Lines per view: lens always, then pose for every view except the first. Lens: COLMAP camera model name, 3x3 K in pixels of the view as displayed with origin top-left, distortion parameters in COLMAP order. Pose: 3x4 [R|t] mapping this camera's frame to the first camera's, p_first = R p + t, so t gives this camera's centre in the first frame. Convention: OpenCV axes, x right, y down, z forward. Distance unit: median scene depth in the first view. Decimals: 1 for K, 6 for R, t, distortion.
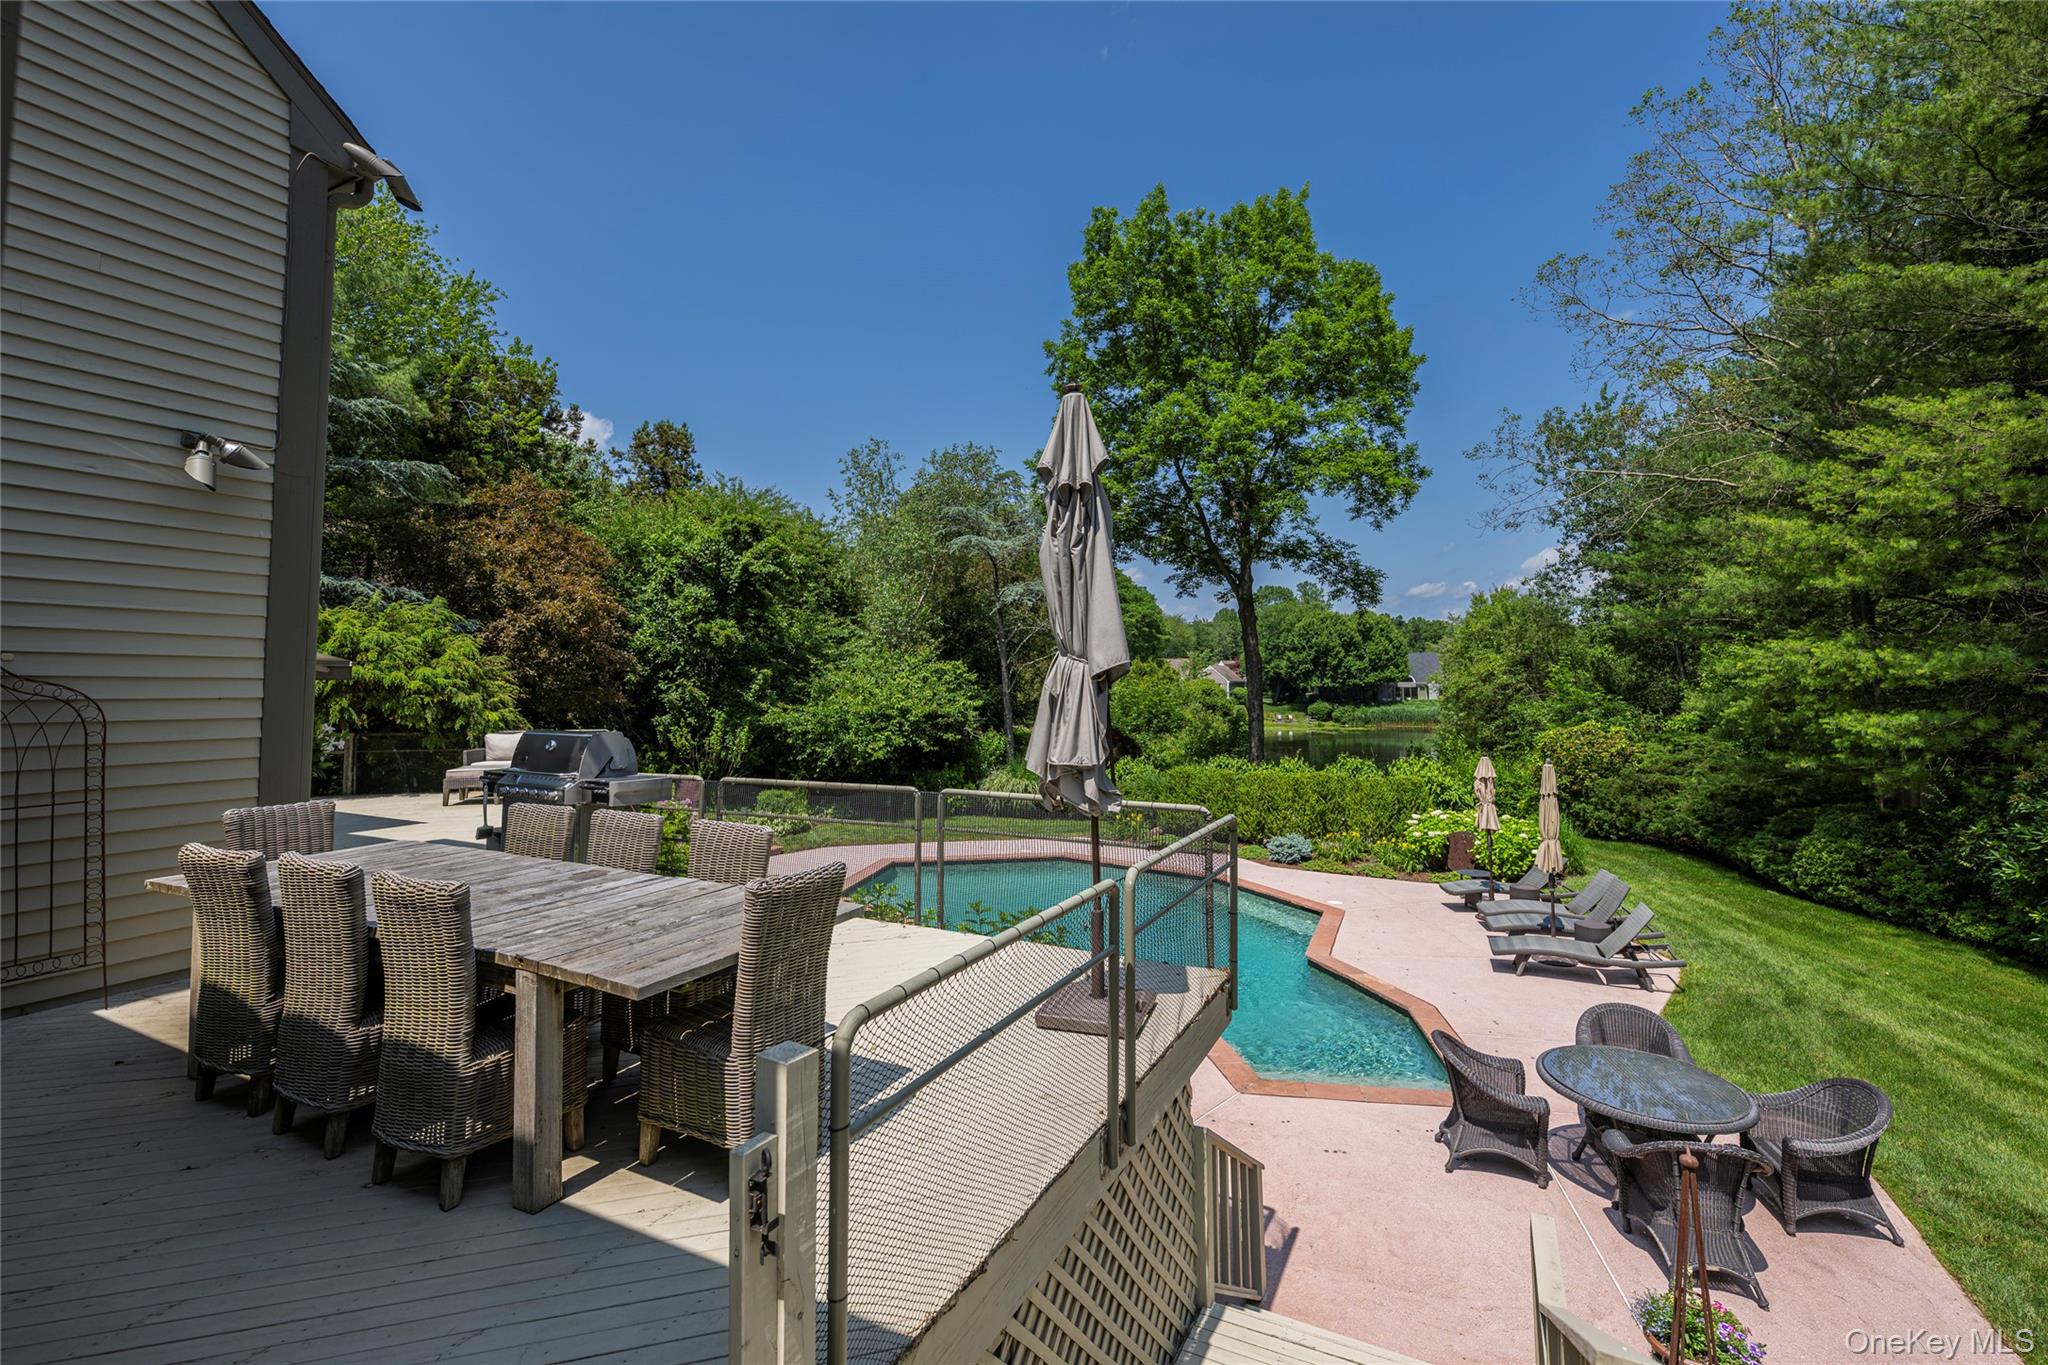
lens RADIAL K [[896.4, 0, 1024.0], [0, 896.4, 682.5], [0, 0, 1]] dist [-0.000140, 0.000115]
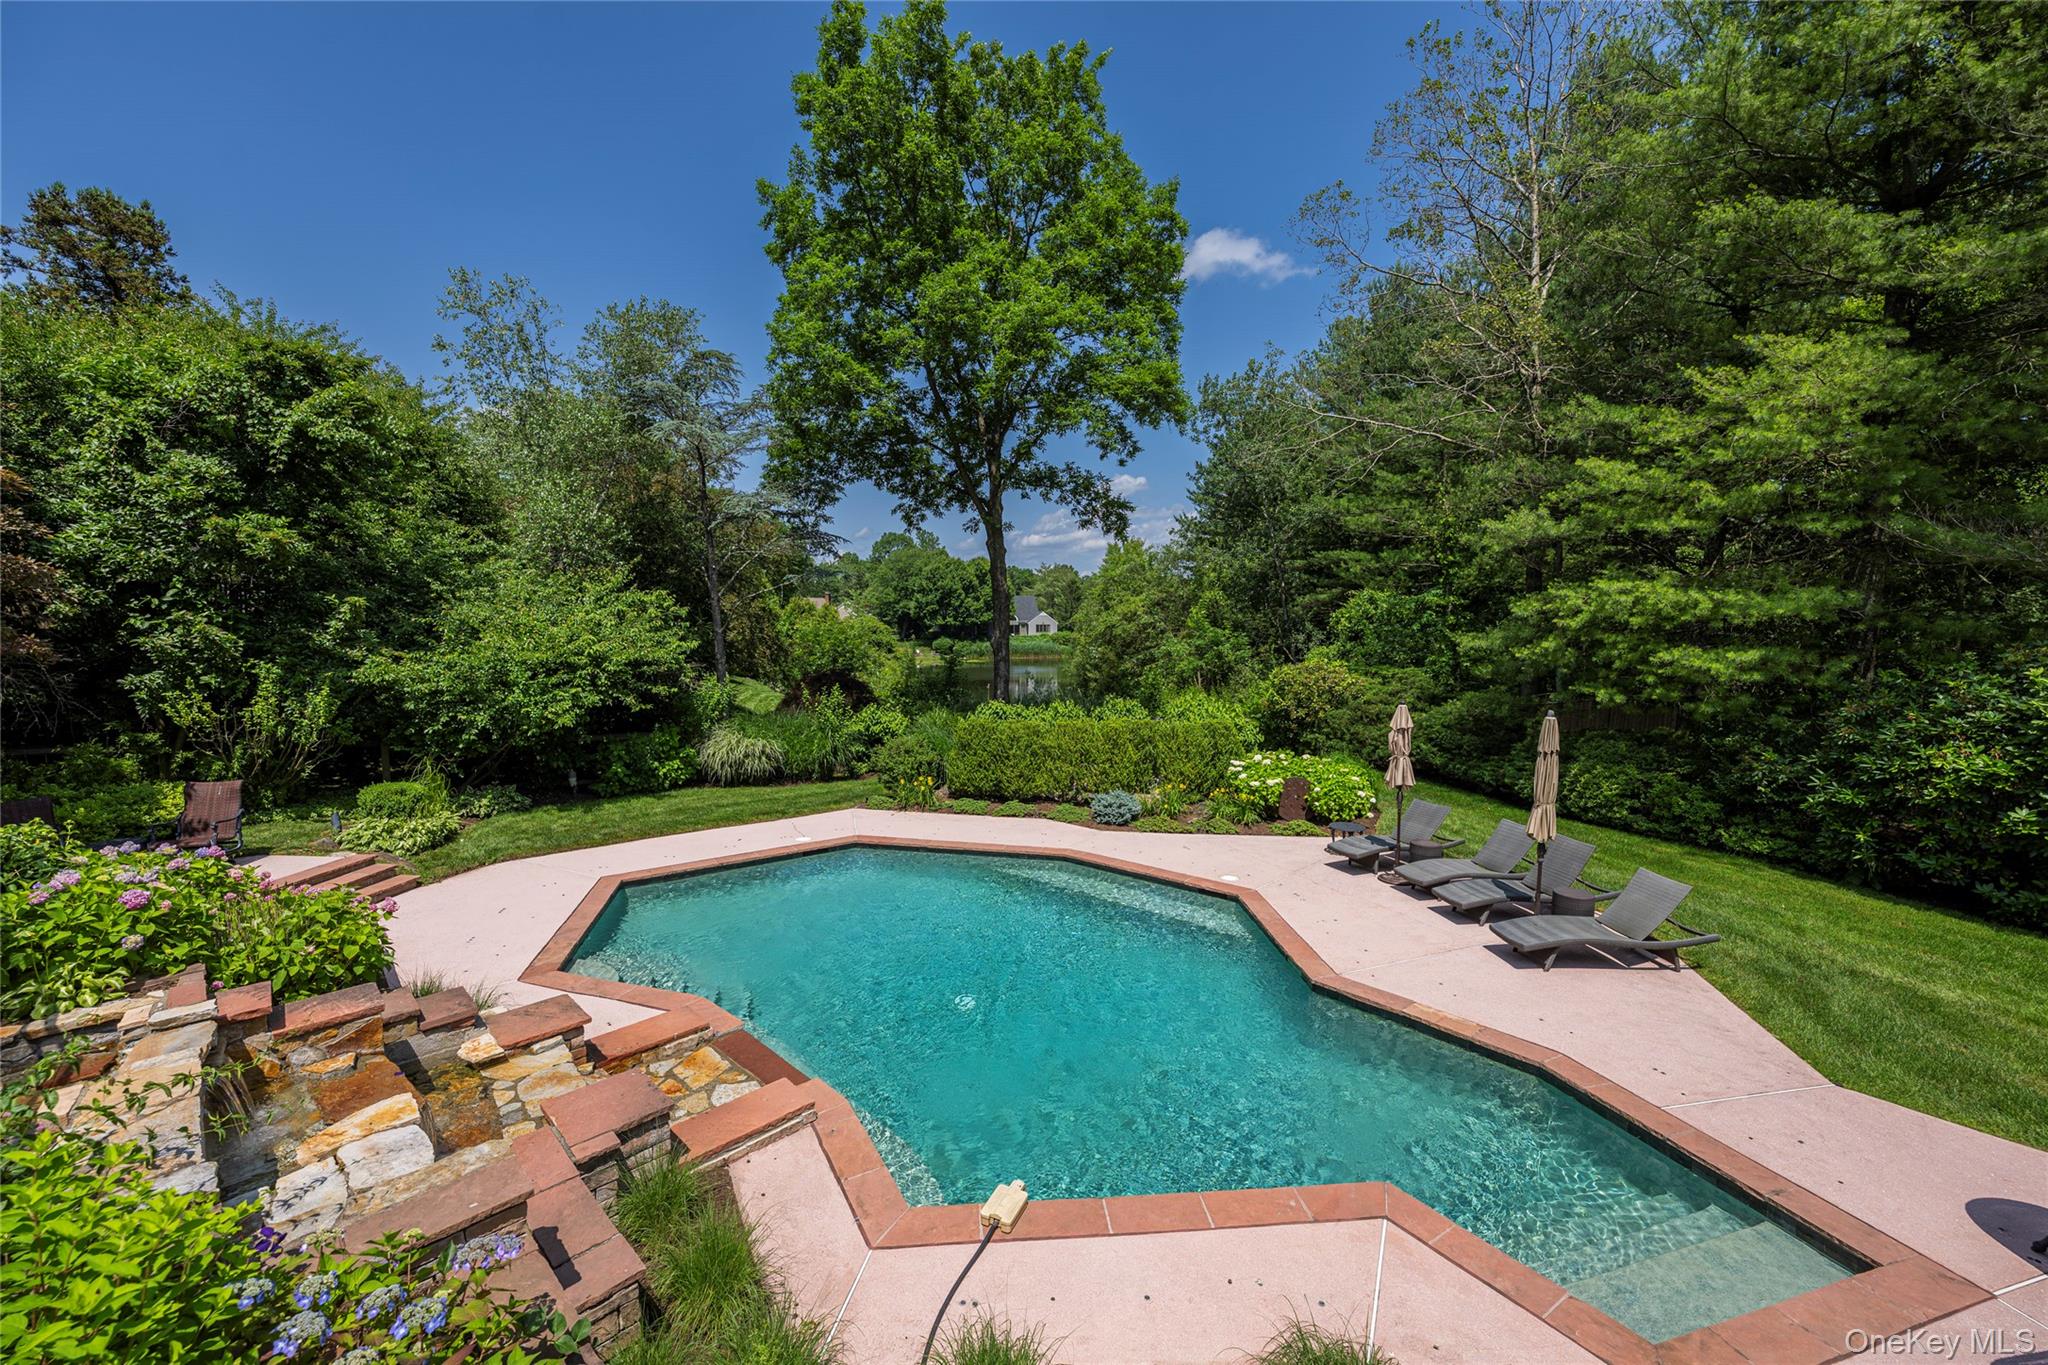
lens RADIAL K [[805.3, 0, 1025.2], [0, 805.3, 709.7], [0, 0, 1]] dist [-0.002801, 0.000183]
pose [[0.906248, -0.043392, 0.420514, -0.096744], [-0.003211, 0.993983, 0.109487, 0.000985], [-0.422734, -0.100573, 0.900656, 0.265849]]
